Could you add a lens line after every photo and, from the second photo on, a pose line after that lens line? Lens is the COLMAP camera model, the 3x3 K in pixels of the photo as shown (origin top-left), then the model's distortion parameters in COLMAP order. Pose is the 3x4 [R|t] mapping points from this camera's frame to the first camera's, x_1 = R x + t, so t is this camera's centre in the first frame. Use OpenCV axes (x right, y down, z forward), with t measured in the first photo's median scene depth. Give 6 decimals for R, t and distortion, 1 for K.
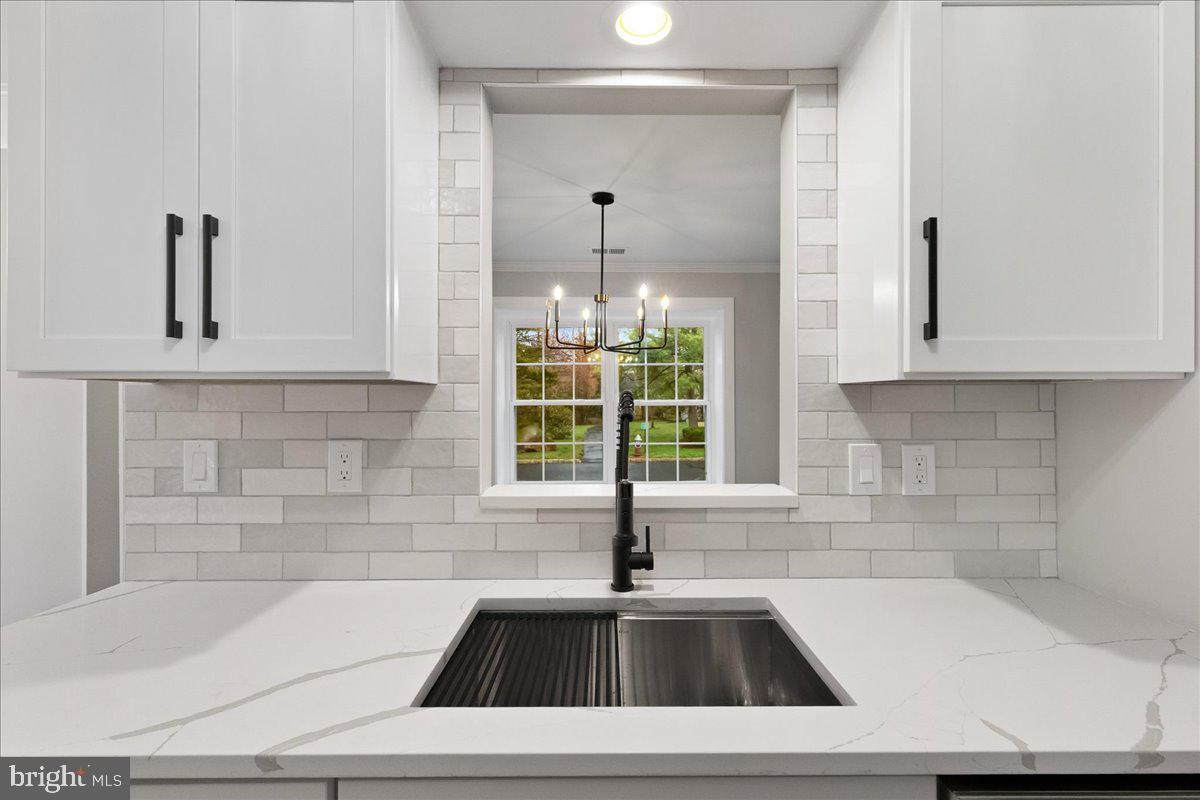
lens RADIAL K [[549.0, 0, 601.7], [0, 549.0, 397.7], [0, 0, 1]] dist [0.000695, -0.000289]
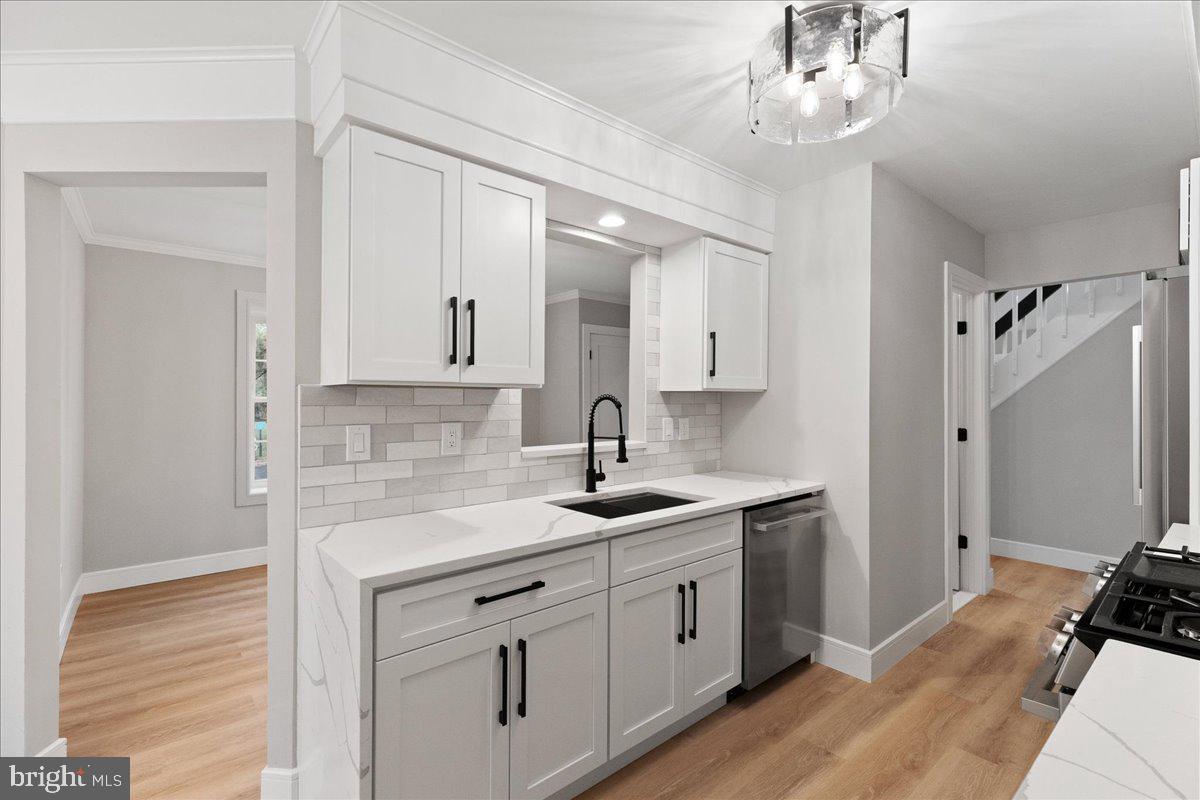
lens RADIAL K [[549.0, 0, 599.3], [0, 549.0, 399.7], [0, 0, 1]] dist [0.000695, -0.000289]
pose [[0.762920, 0.000293, 0.646492, -1.188153], [-0.006101, 0.999959, 0.006747, -0.004617], [-0.646464, -0.009092, 0.762891, -0.530868]]
